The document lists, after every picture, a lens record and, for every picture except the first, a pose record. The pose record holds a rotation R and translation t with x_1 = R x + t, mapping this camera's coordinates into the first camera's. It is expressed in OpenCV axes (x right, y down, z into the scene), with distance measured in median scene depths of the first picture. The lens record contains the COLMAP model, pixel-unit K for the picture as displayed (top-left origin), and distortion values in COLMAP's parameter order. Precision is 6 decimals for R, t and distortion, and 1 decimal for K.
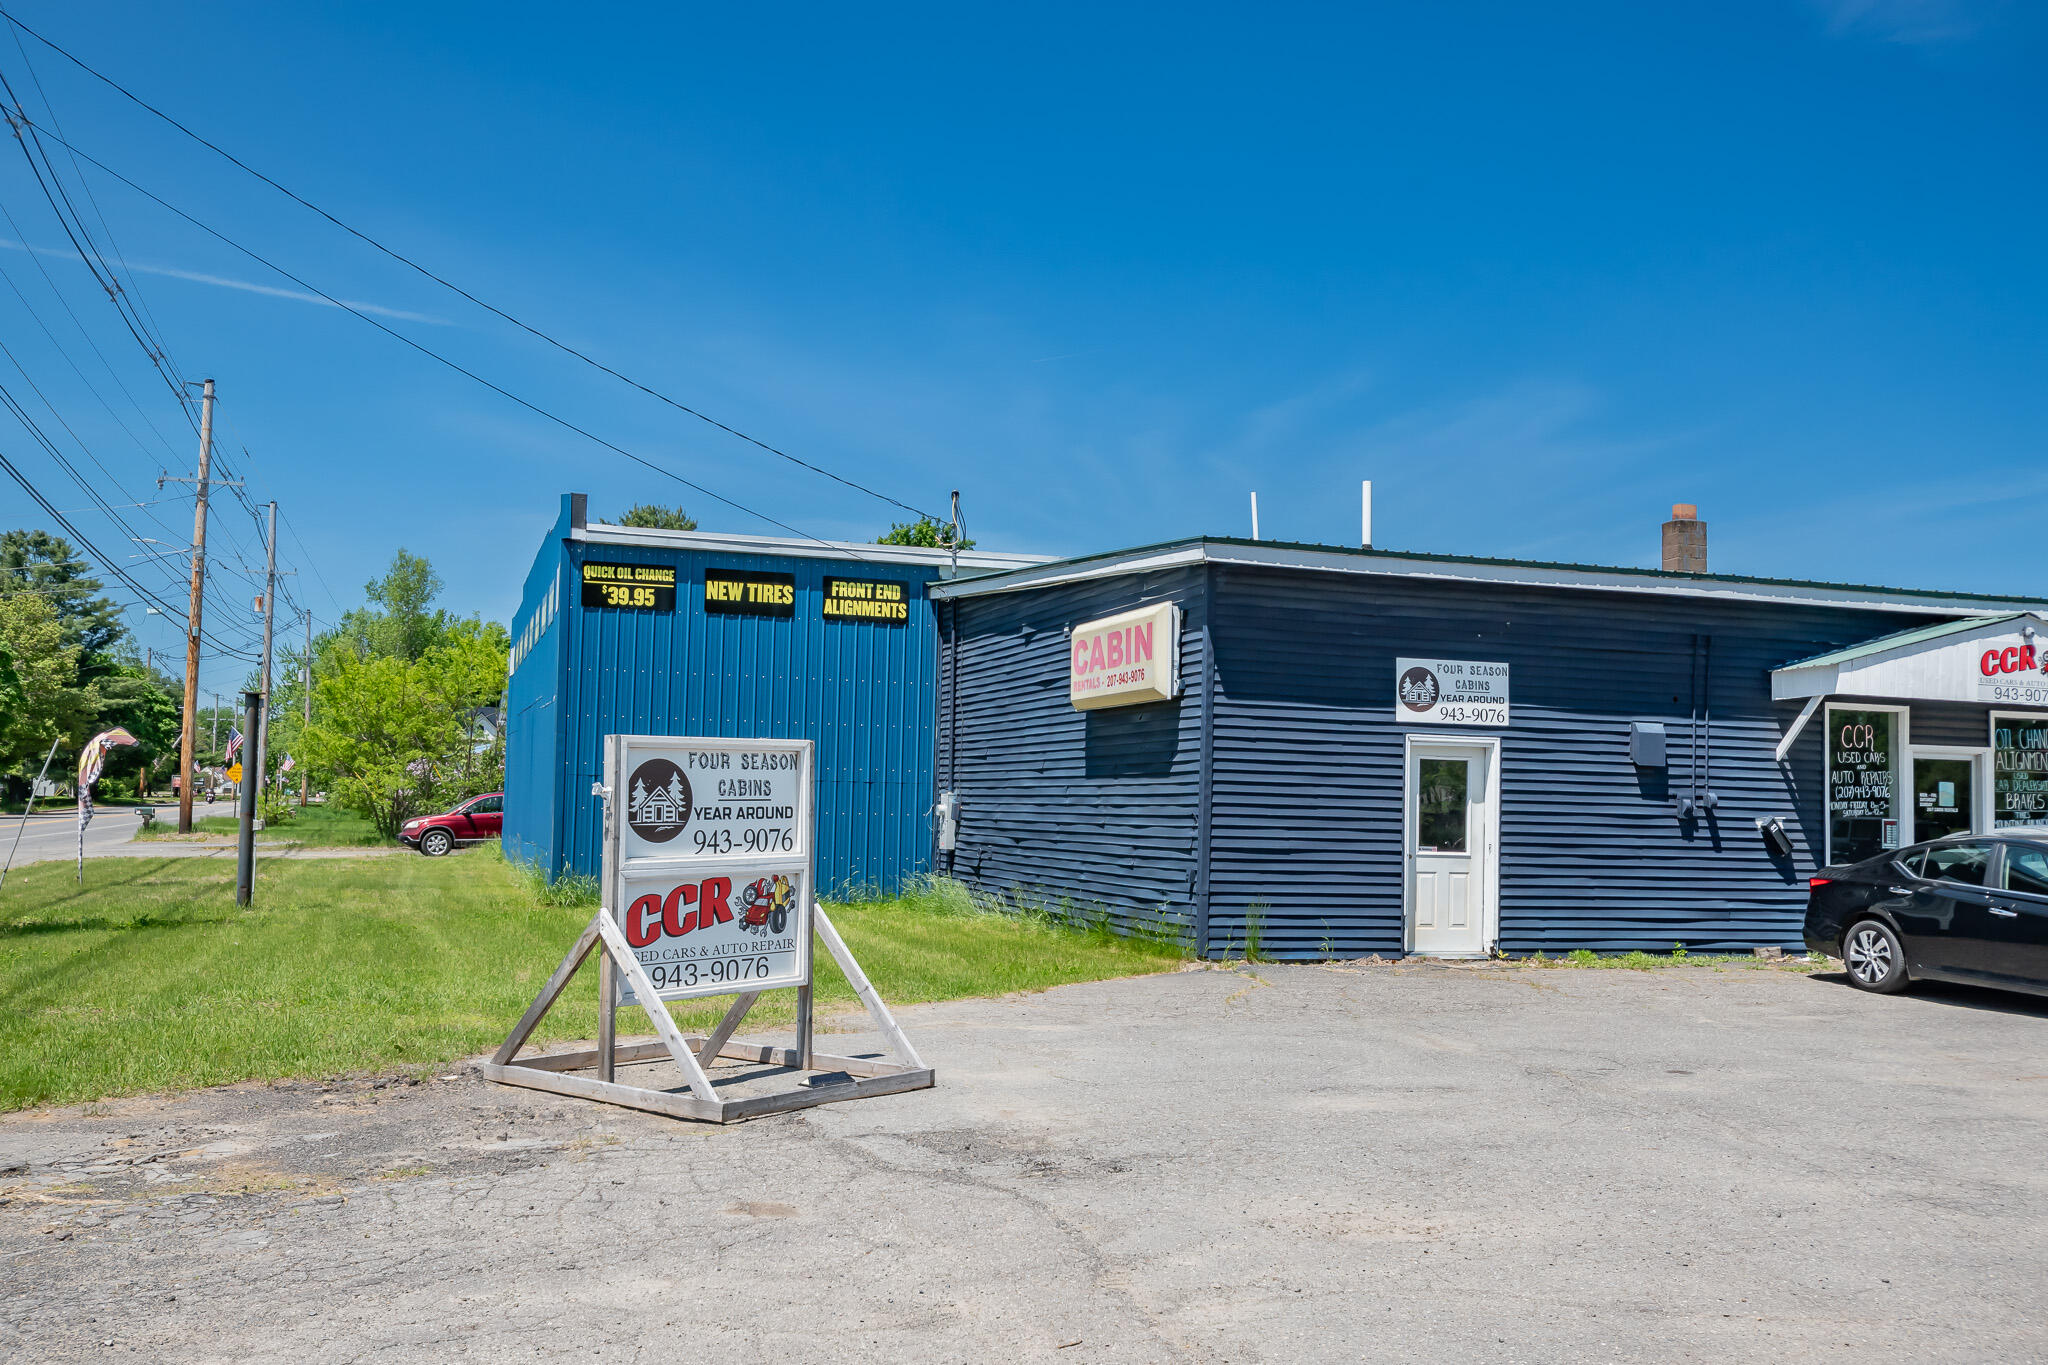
lens RADIAL K [[1820.1, 0, 1024.0], [0, 1820.1, 682.5], [0, 0, 1]] dist [0.039665, -0.001715]
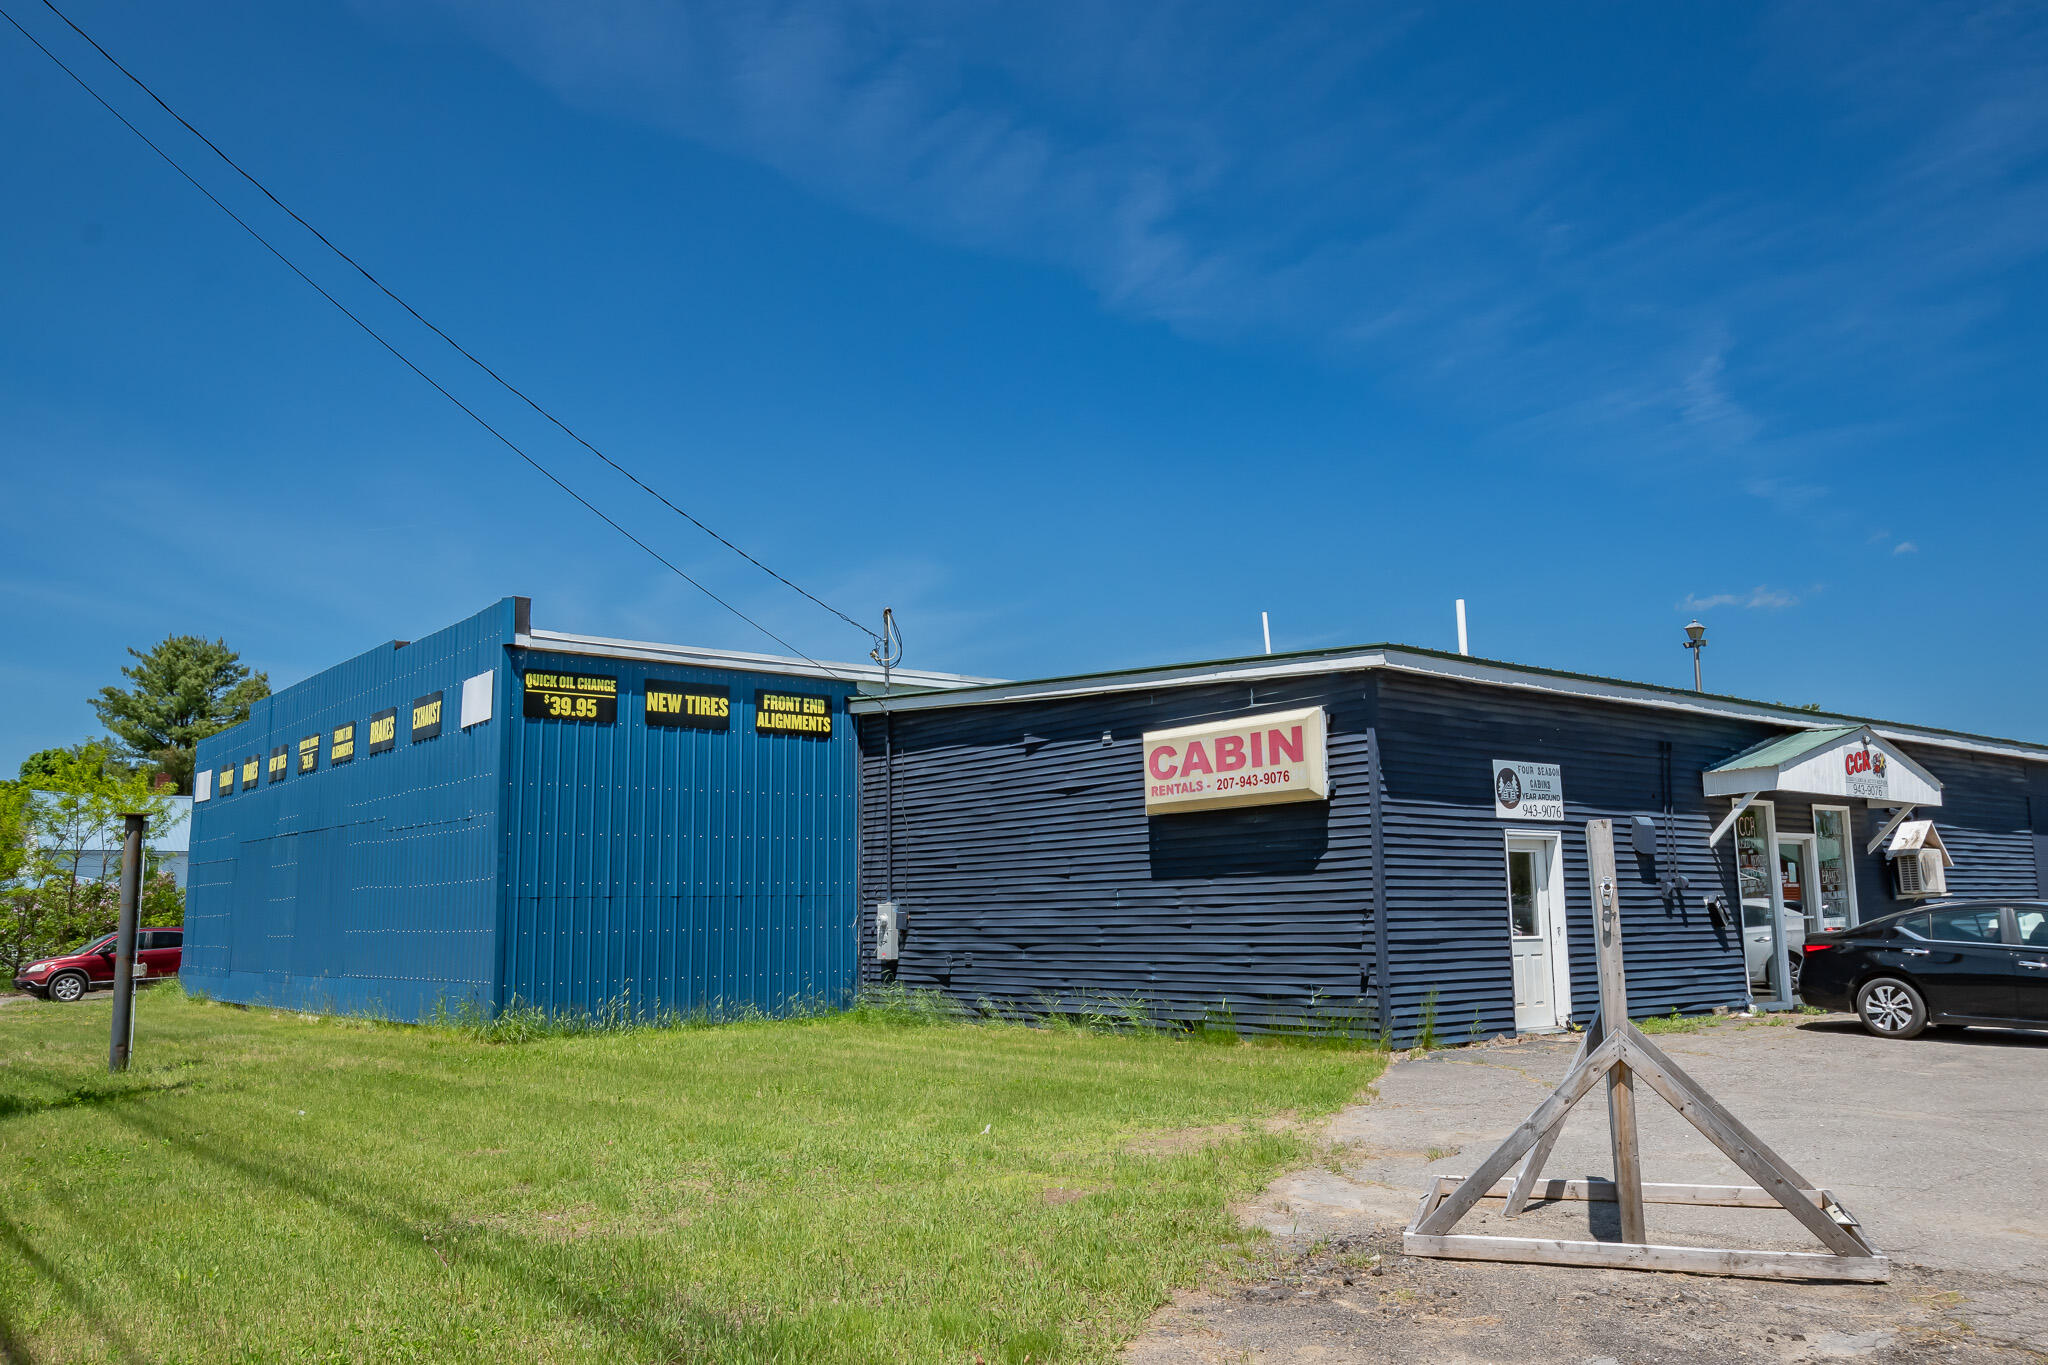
lens RADIAL K [[1542.0, 0, 1024.0], [0, 1542.0, 682.5], [0, 0, 1]] dist [0.024301, 0.000745]
pose [[0.933752, 0.015490, 0.357586, -0.368900], [0.013741, 0.996775, -0.079060, 0.009236], [-0.357658, 0.078736, 0.930528, 0.213013]]
